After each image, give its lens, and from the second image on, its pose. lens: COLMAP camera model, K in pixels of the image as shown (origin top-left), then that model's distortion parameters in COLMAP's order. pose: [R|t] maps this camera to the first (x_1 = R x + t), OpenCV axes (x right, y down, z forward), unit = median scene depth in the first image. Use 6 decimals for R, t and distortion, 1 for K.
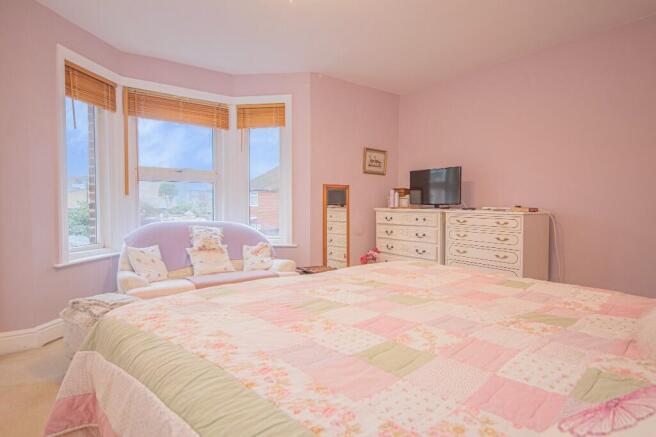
lens RADIAL K [[352.7, 0, 329.9], [0, 352.7, 214.4], [0, 0, 1]] dist [0.053295, -0.053323]
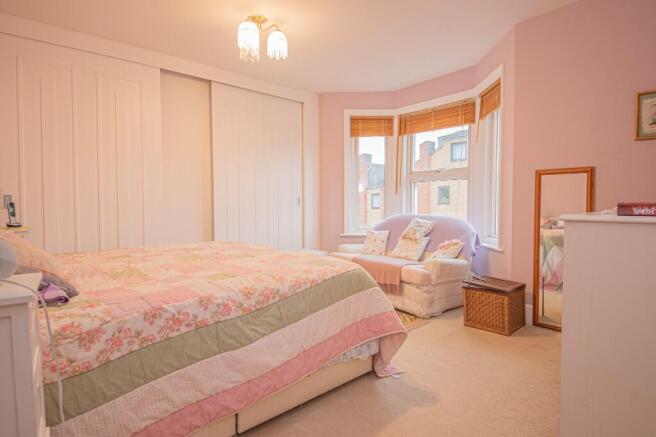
lens RADIAL K [[352.7, 0, 329.9], [0, 352.7, 214.4], [0, 0, 1]] dist [0.053295, -0.053323]
pose [[0.092313, 0.025132, -0.995413, 0.728005], [-0.037264, 0.999068, 0.021769, 0.004644], [0.995033, 0.035084, 0.093163, 0.581355]]
